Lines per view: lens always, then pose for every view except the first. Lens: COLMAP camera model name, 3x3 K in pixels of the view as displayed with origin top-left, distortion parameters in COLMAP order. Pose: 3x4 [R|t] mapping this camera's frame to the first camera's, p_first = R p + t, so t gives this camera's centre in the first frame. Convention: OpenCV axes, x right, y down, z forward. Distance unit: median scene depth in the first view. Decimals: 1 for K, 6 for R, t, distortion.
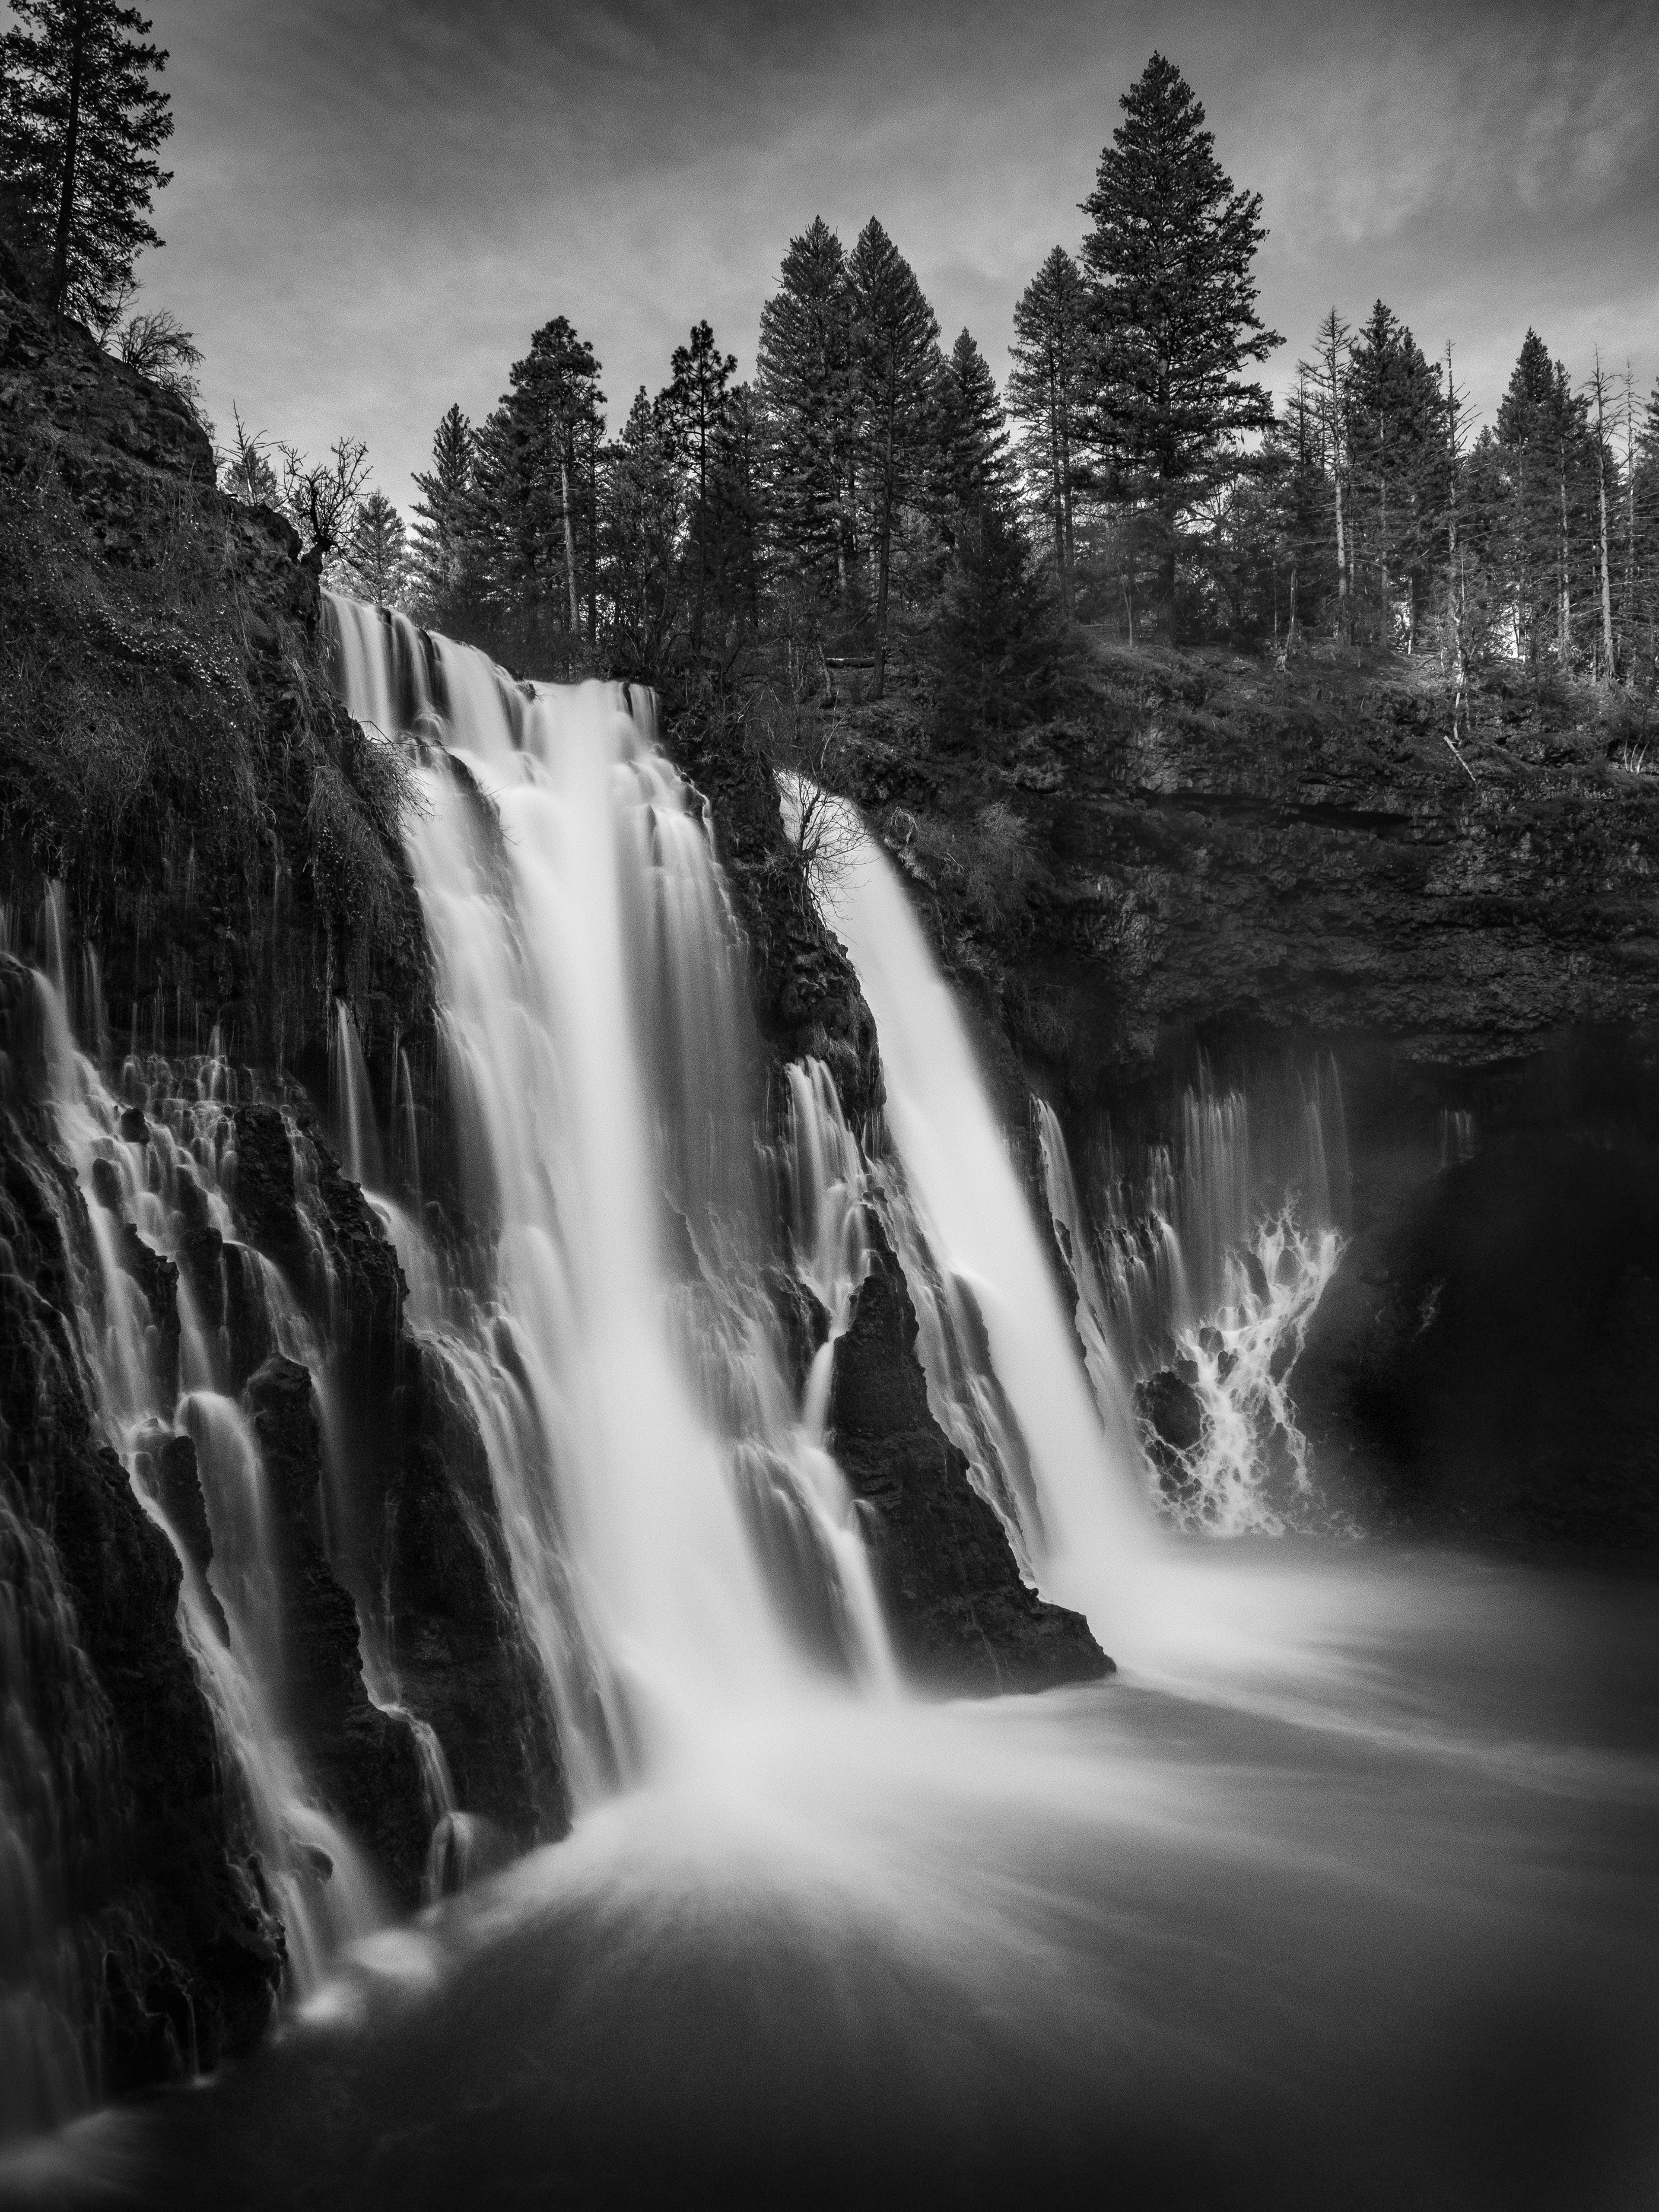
lens RADIAL K [[1705.7, 0, 774.2], [0, 1705.7, 1118.5], [0, 0, 1]] dist [-0.000802, 0.002607]
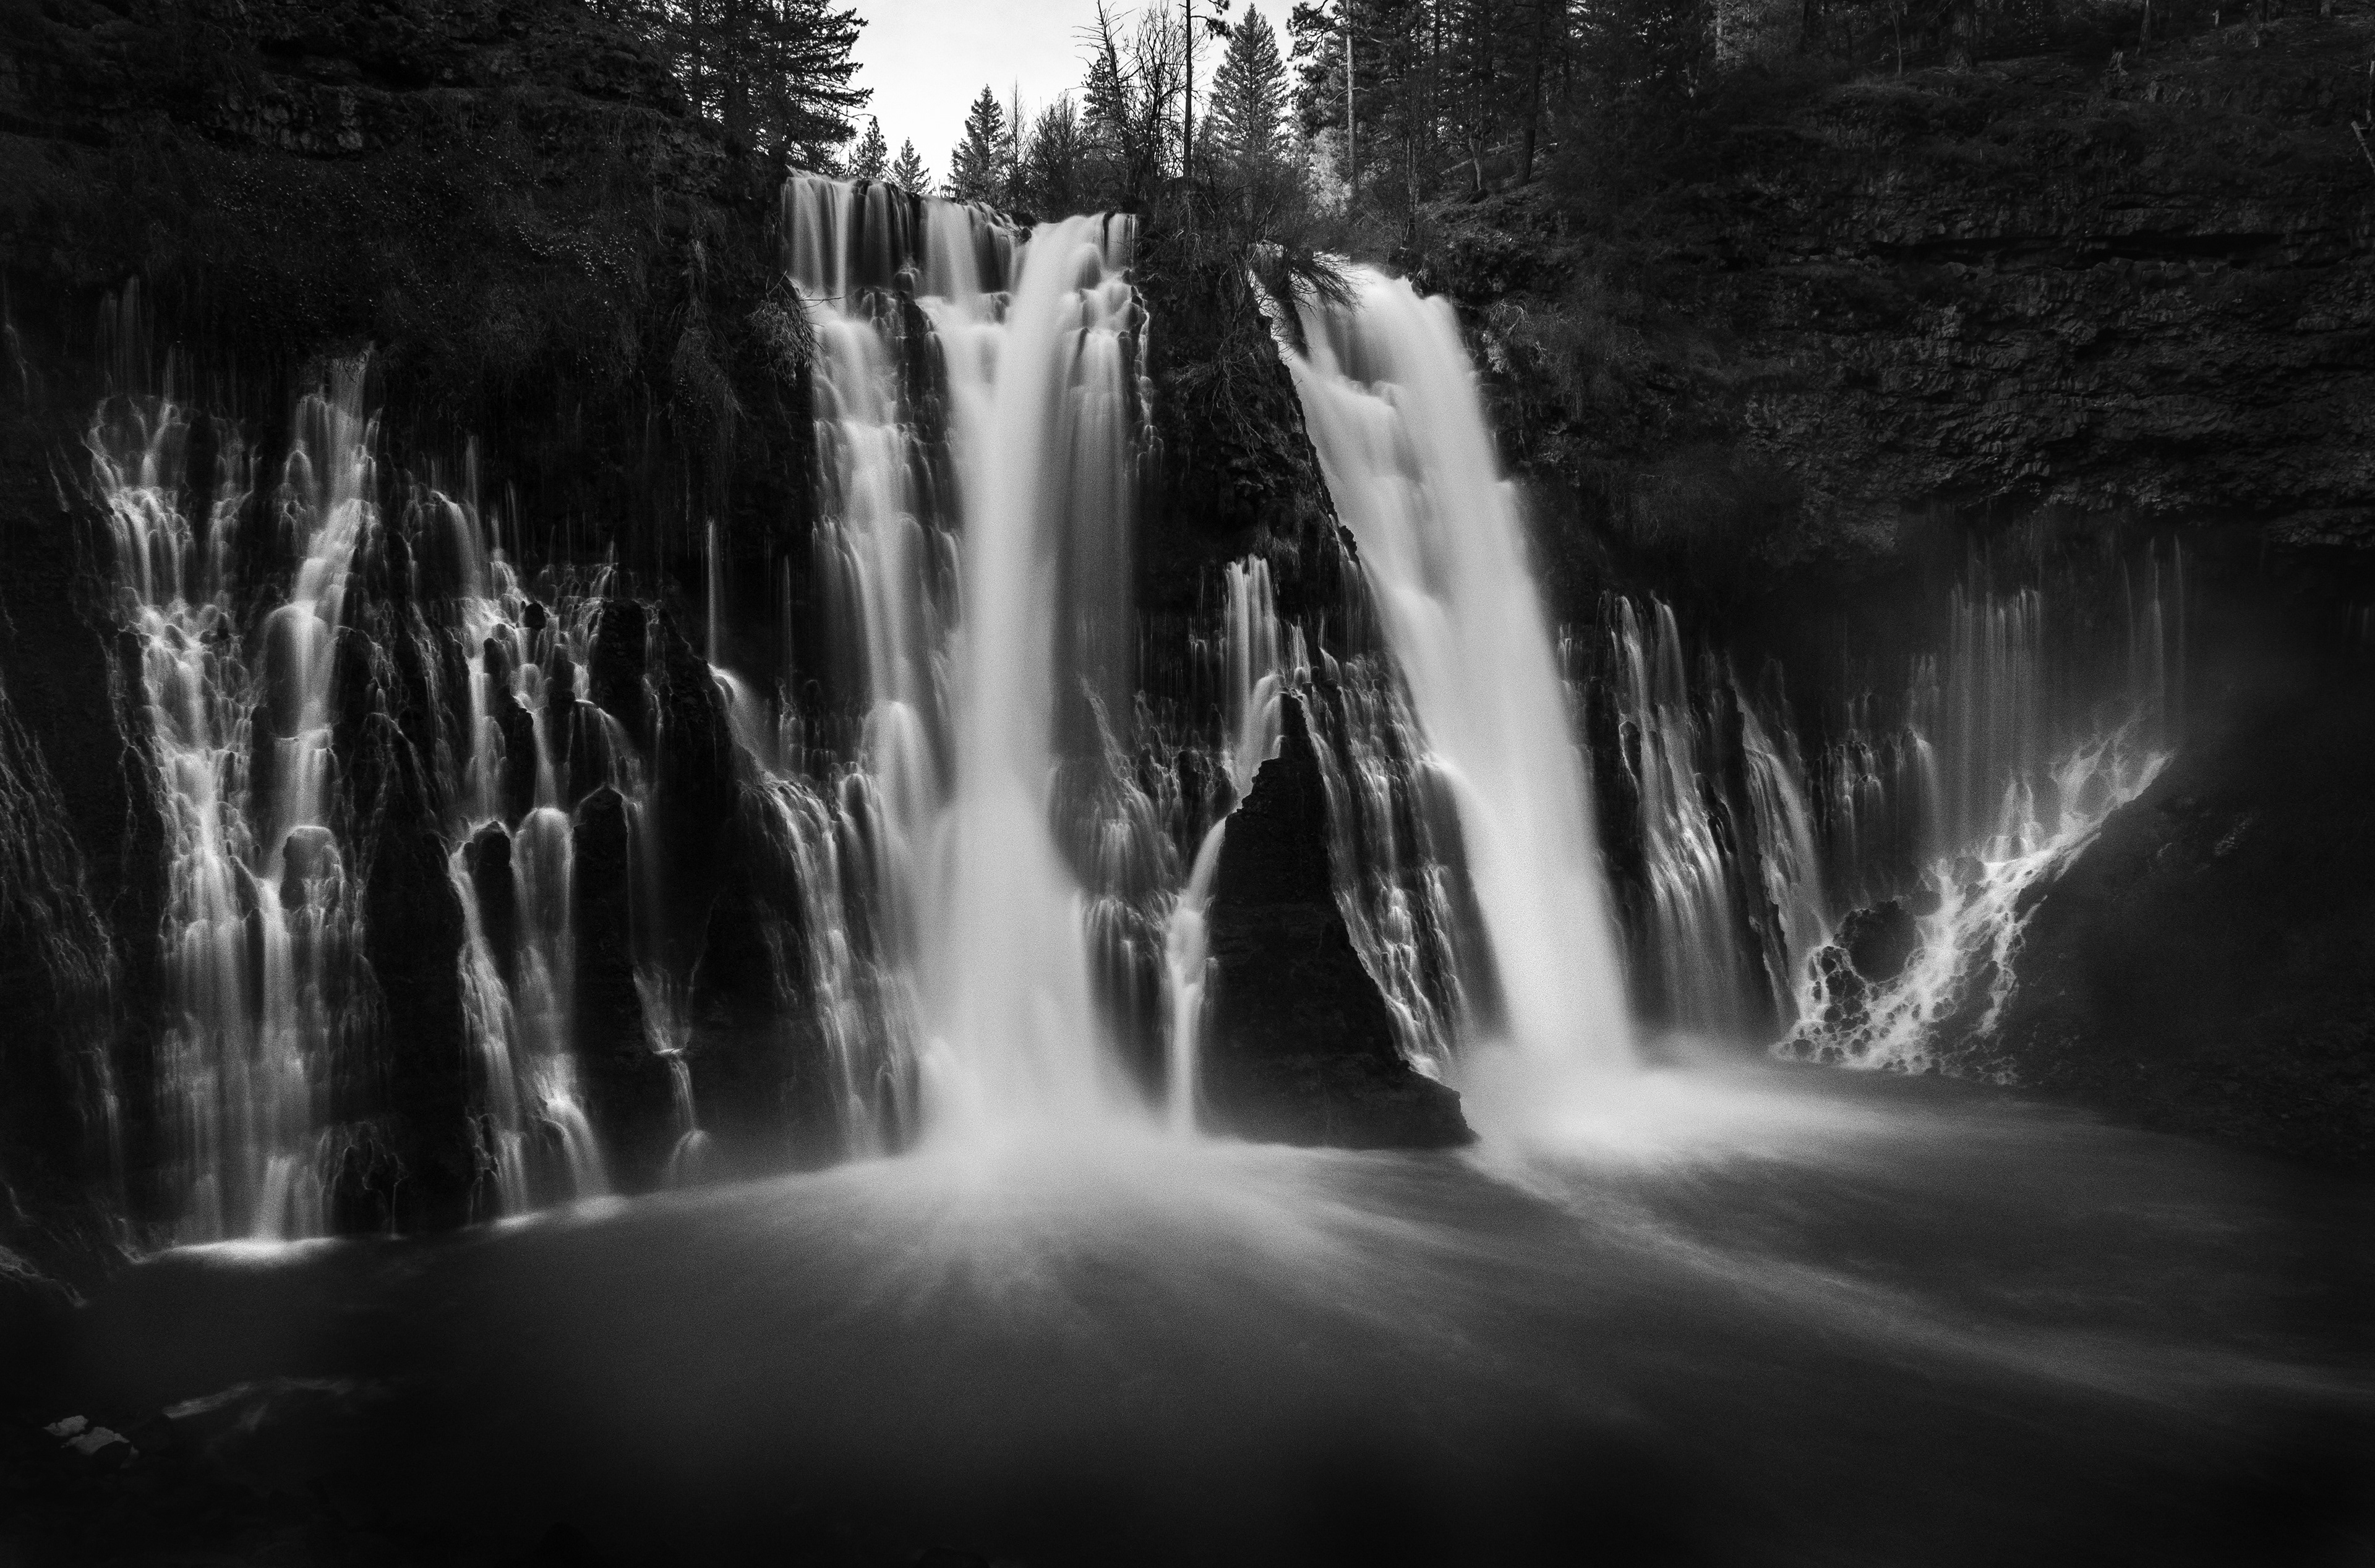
lens RADIAL K [[1710.9, 0, 1137.0], [0, 1710.9, 872.4], [0, 0, 1]] dist [0.002531, -0.007493]
pose [[0.872471, 0.046495, -0.486449, 0.331687], [0.009756, 0.993607, 0.112468, 0.027128], [0.488568, -0.102871, 0.866440, 0.013644]]
